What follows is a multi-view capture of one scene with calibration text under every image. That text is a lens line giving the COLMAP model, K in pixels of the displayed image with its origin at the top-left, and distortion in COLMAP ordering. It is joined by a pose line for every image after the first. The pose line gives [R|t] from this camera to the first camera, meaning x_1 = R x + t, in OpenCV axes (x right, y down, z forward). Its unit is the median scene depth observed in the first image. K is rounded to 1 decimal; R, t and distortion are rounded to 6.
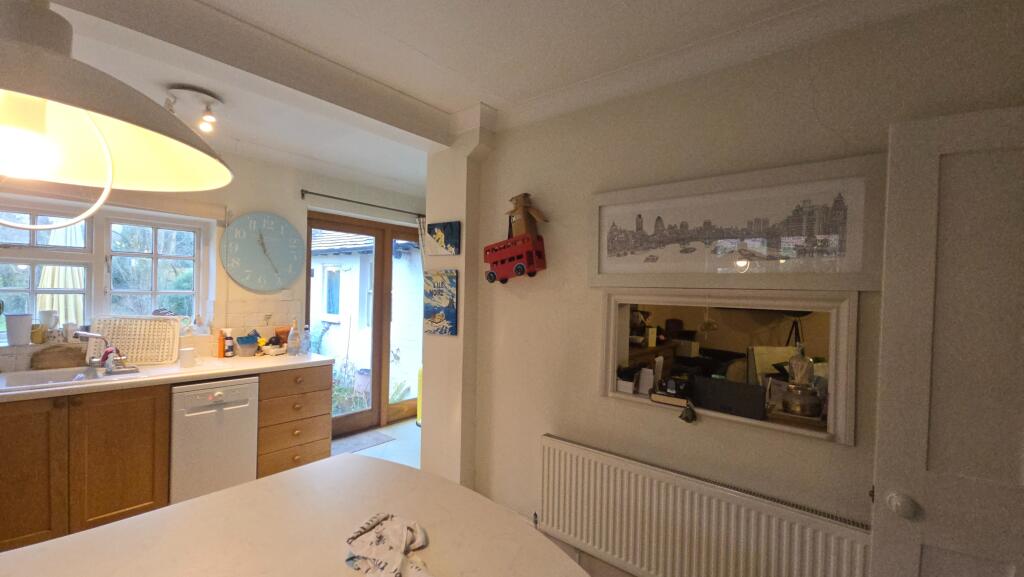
lens RADIAL K [[417.2, 0, 504.8], [0, 417.2, 297.3], [0, 0, 1]] dist [0.001897, -0.000082]
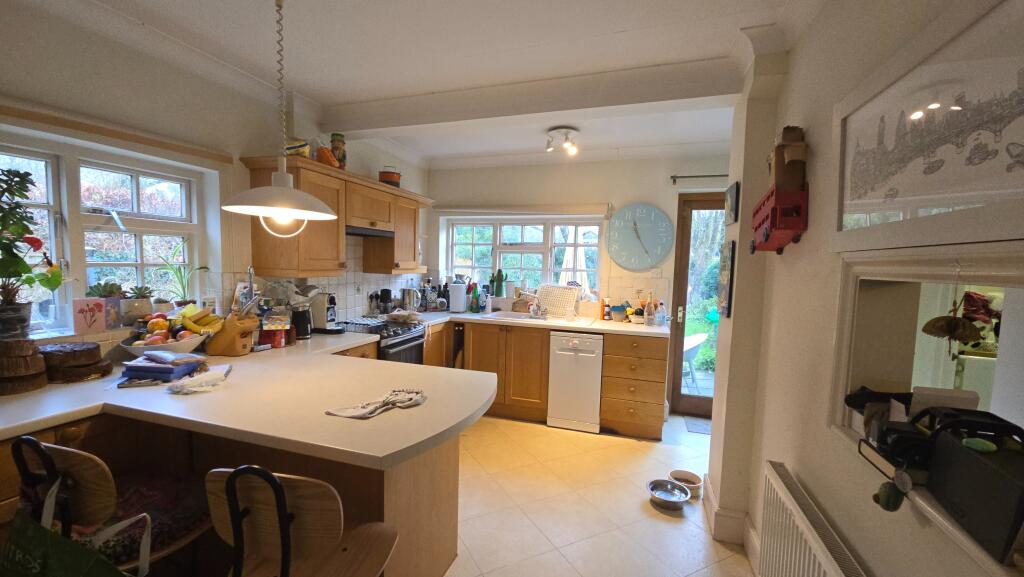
lens RADIAL K [[417.2, 0, 504.8], [0, 417.2, 297.3], [0, 0, 1]] dist [0.001897, -0.000082]
pose [[0.380041, 0.057519, -0.923179, 0.417421], [-0.029195, 0.998313, 0.050182, 0.016520], [0.924509, 0.007881, 0.381079, 0.213314]]
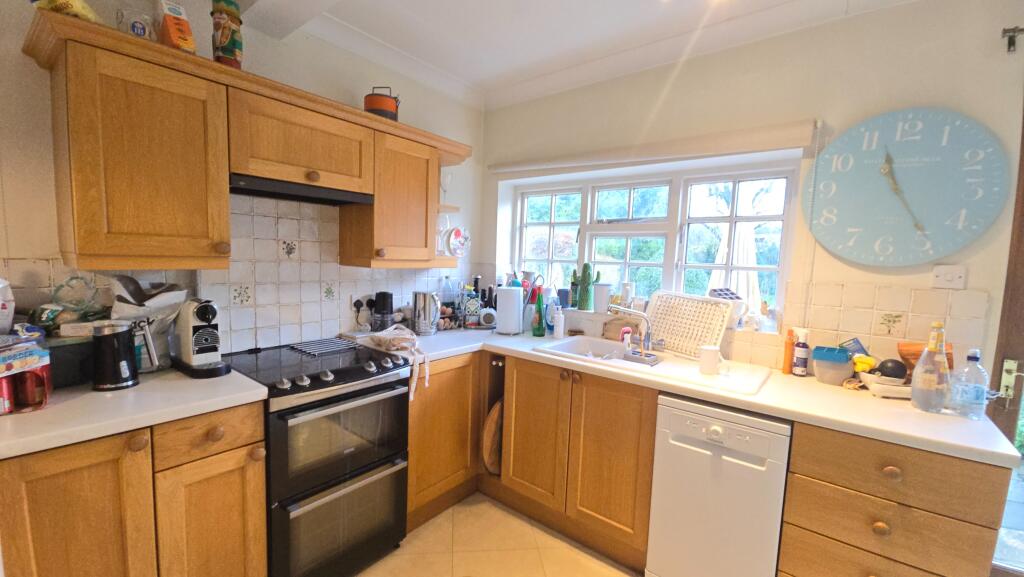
lens RADIAL K [[417.2, 0, 504.8], [0, 417.2, 297.3], [0, 0, 1]] dist [0.001897, -0.000082]
pose [[0.032907, 0.071196, -0.996919, -0.083910], [-0.048896, 0.996380, 0.069543, 0.009449], [0.998262, 0.046457, 0.036269, 0.555432]]
